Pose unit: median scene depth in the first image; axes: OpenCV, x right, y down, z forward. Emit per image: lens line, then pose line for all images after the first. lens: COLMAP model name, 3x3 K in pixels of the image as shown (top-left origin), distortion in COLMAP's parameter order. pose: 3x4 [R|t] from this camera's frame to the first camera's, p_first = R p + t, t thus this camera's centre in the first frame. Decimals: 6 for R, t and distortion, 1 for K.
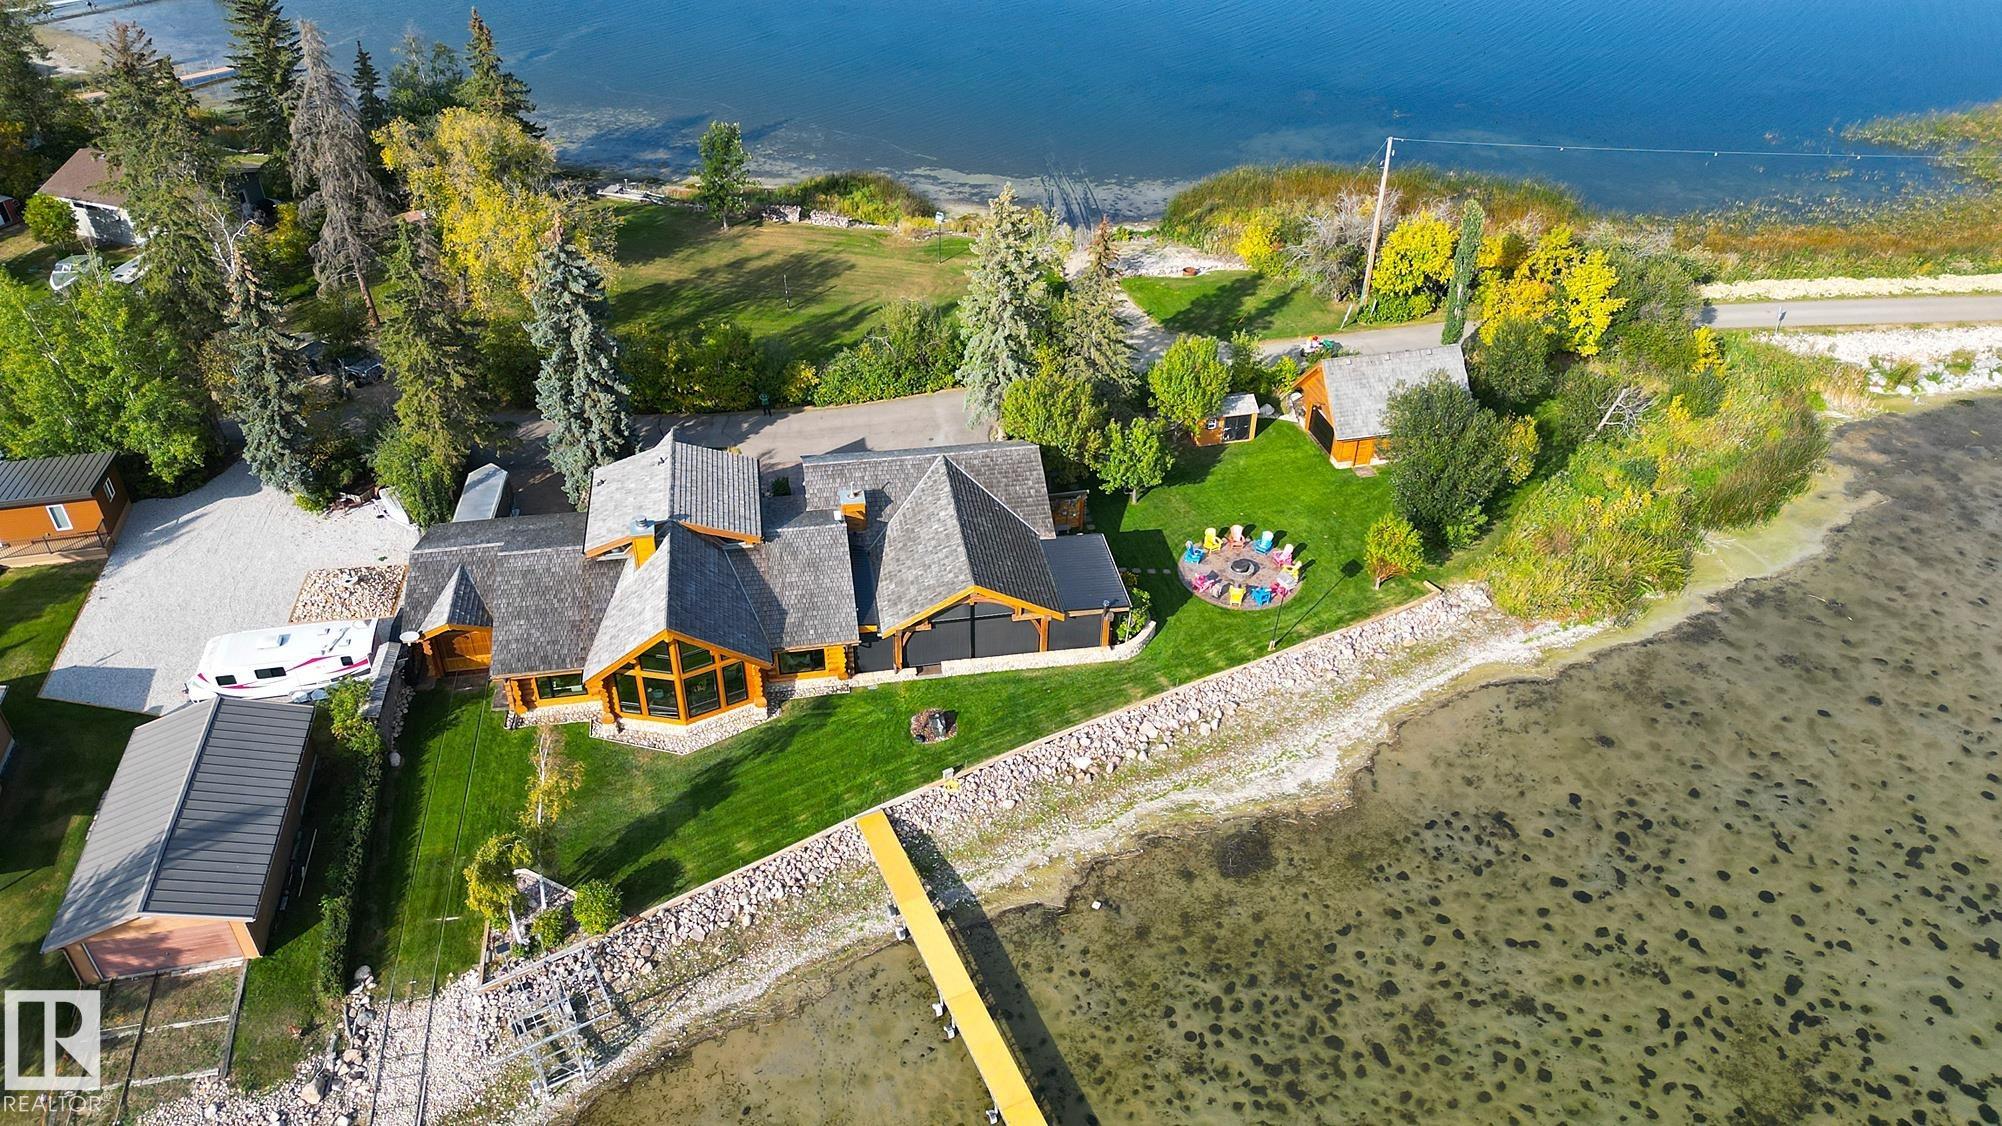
lens RADIAL K [[1451.0, 0, 1001.0], [0, 1451.0, 563.0], [0, 0, 1]] dist [0.090040, -0.004177]
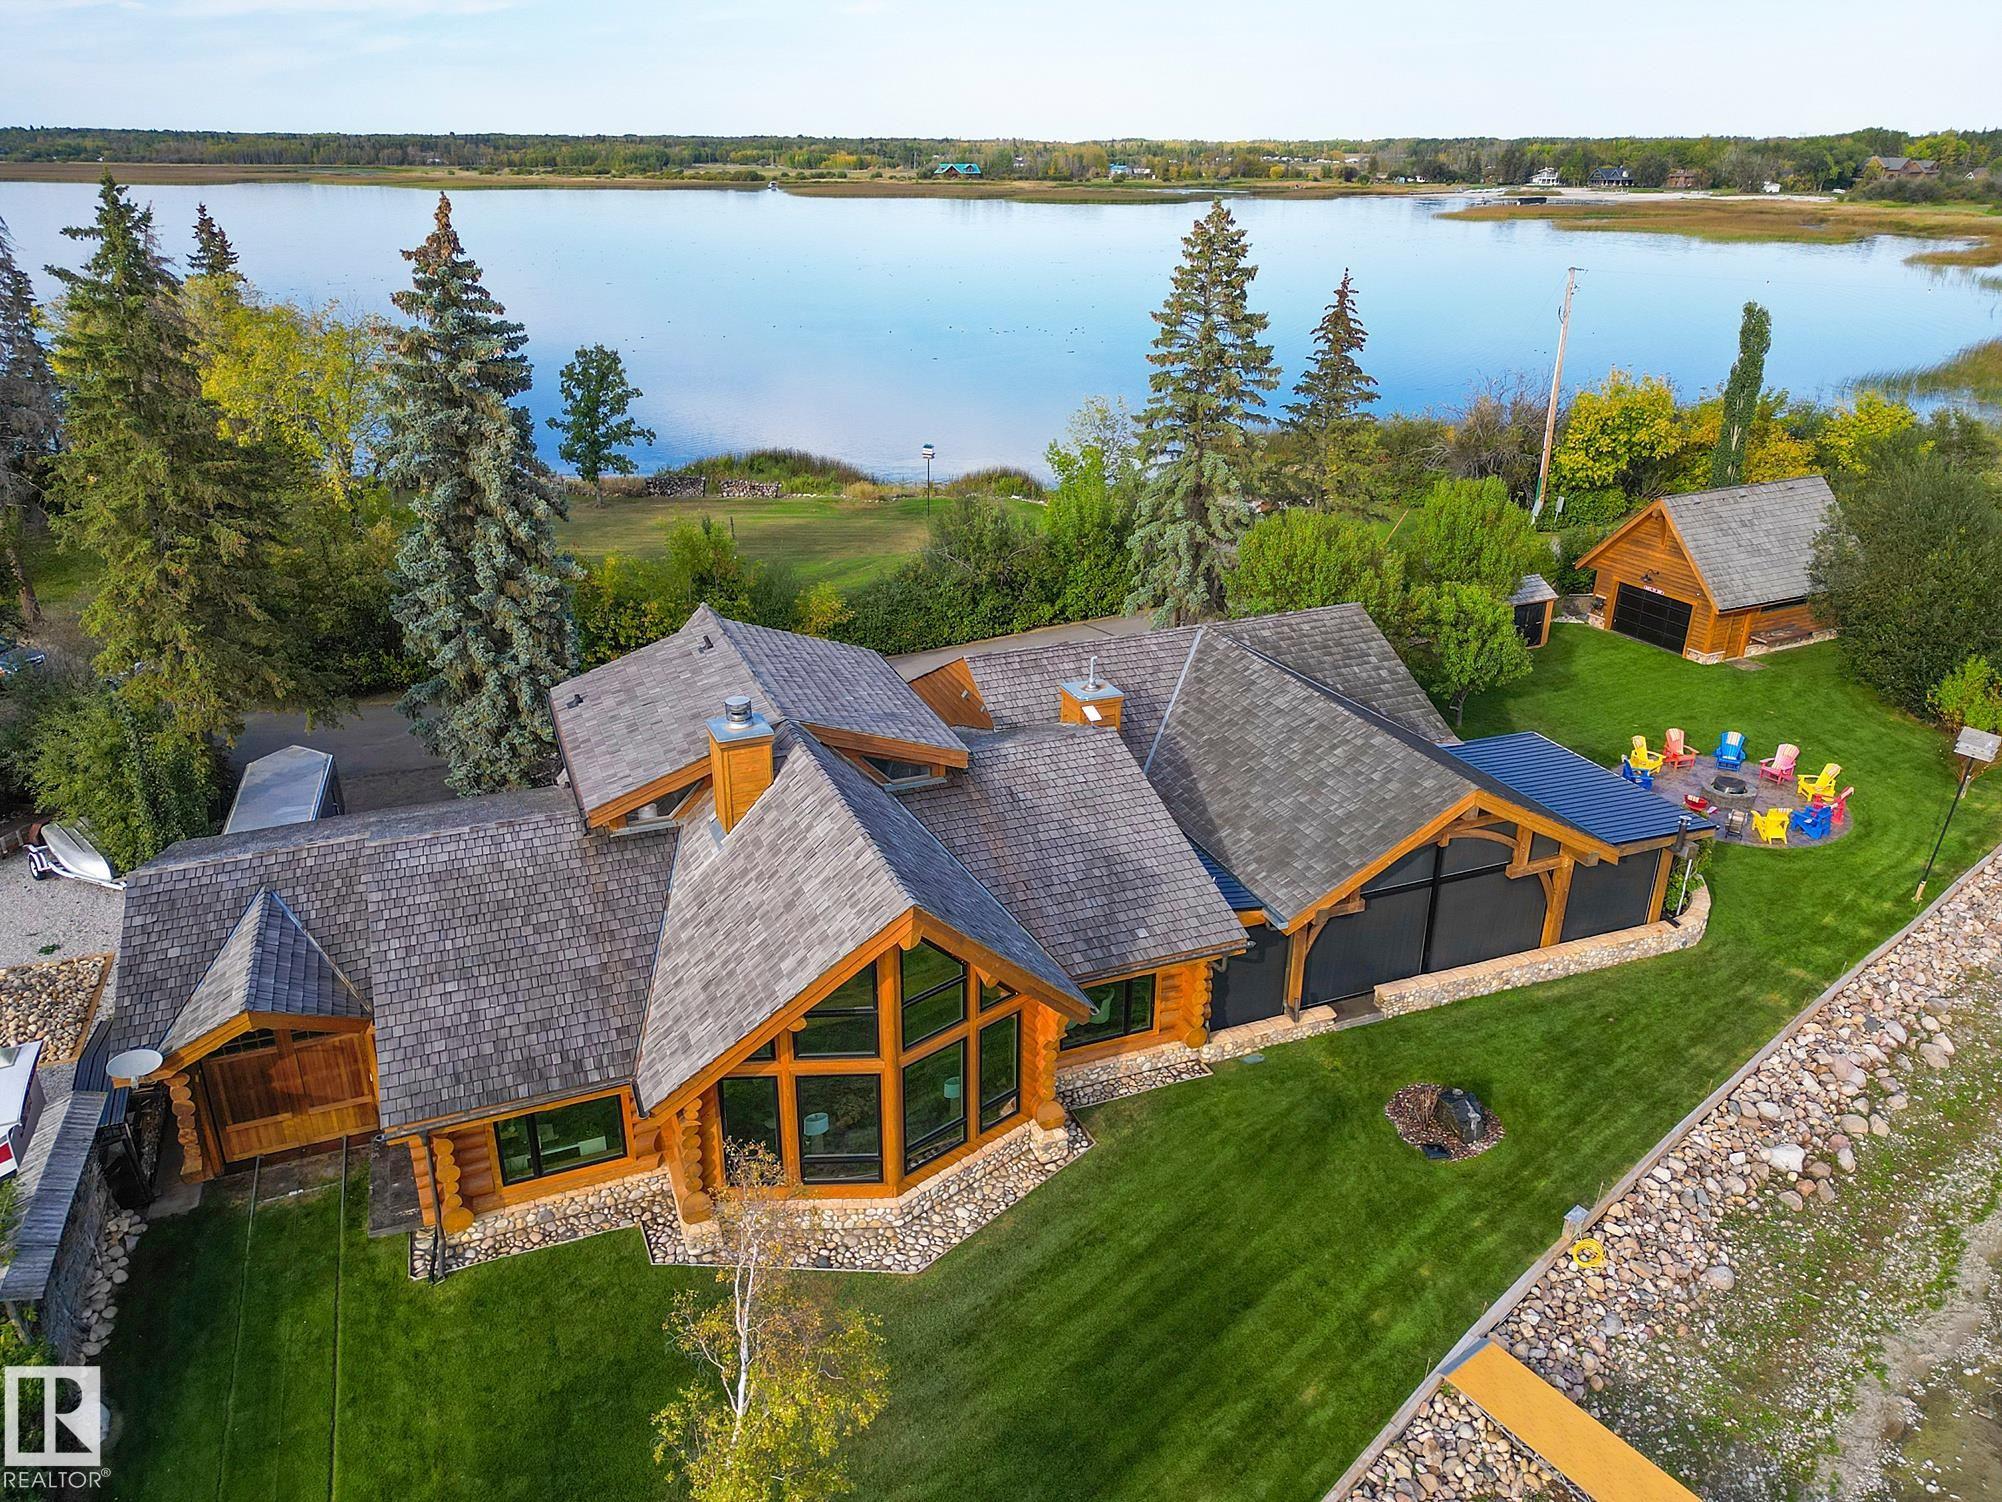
lens RADIAL K [[1403.8, 0, 993.8], [0, 1403.8, 744.0], [0, 0, 1]] dist [0.036173, -0.001546]
pose [[0.975350, -0.083953, 0.204070, -0.252528], [0.127394, 0.969345, -0.210099, 0.074162], [-0.180175, 0.230917, 0.956145, 0.587660]]
